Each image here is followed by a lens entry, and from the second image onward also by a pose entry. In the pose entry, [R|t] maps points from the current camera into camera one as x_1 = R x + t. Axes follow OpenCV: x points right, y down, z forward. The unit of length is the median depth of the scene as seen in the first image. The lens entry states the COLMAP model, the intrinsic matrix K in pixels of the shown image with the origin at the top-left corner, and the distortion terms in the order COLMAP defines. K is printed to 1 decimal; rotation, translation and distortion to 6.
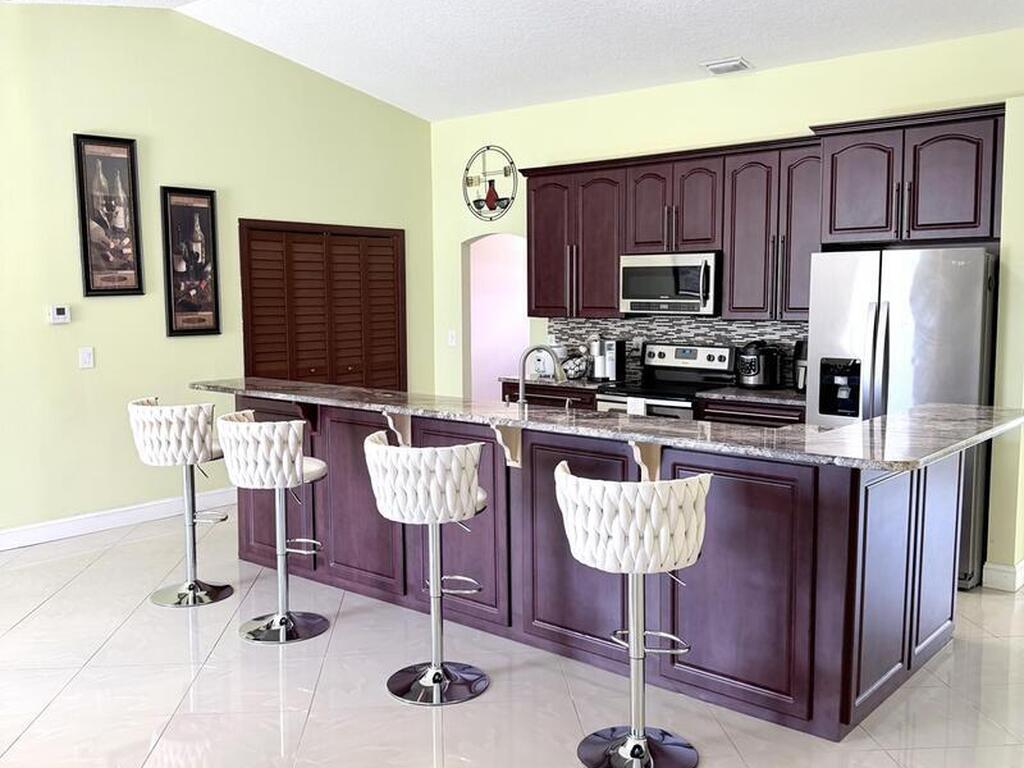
lens RADIAL K [[958.3, 0, 534.9], [0, 958.3, 383.4], [0, 0, 1]] dist [0.156056, -0.305099]
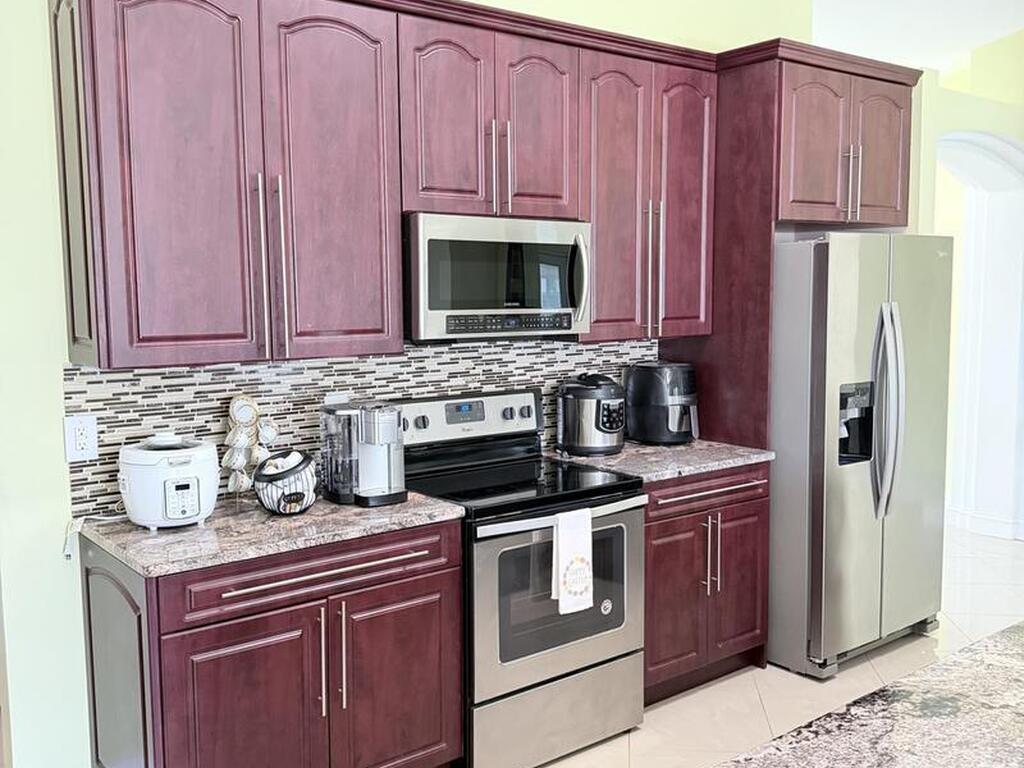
lens RADIAL K [[958.3, 0, 534.9], [0, 958.3, 383.4], [0, 0, 1]] dist [0.156056, -0.305099]
pose [[0.208548, -0.097050, 0.973185, -0.347452], [0.102380, 0.991764, 0.076963, -0.084428], [-0.972639, 0.083585, 0.216767, 0.867276]]
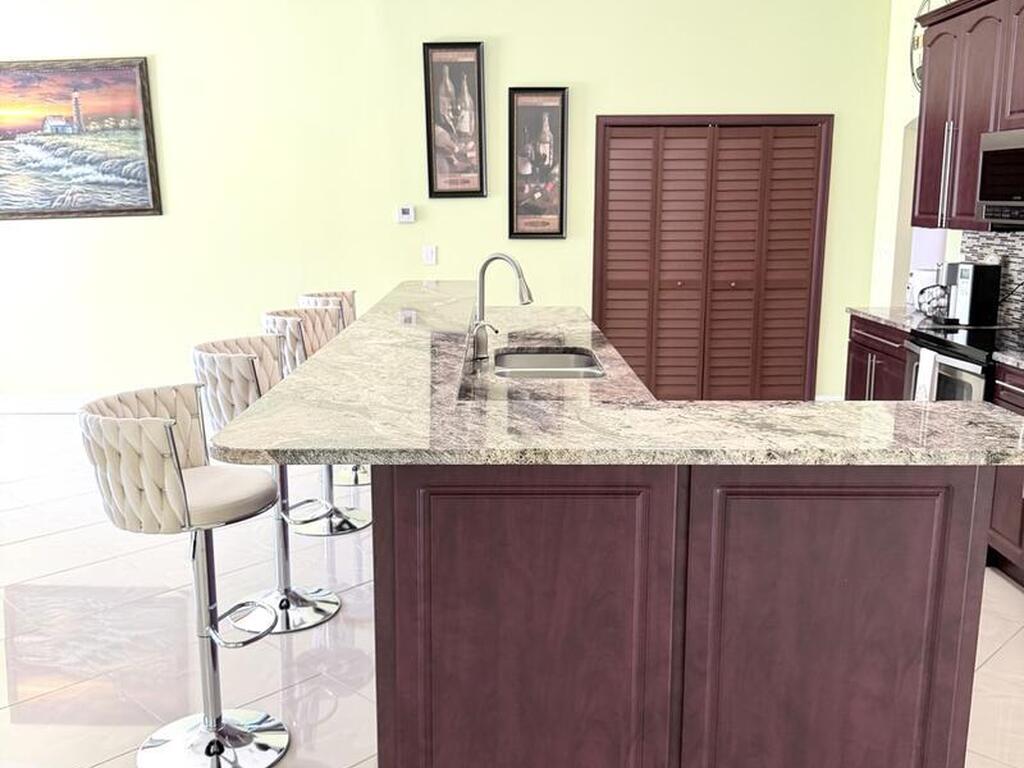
lens RADIAL K [[958.3, 0, 534.9], [0, 958.3, 383.4], [0, 0, 1]] dist [0.156056, -0.305099]
pose [[0.660792, 0.143586, -0.736707, 0.402020], [-0.077007, 0.989321, 0.123749, -0.024583], [0.746608, -0.025040, 0.664793, 0.335041]]
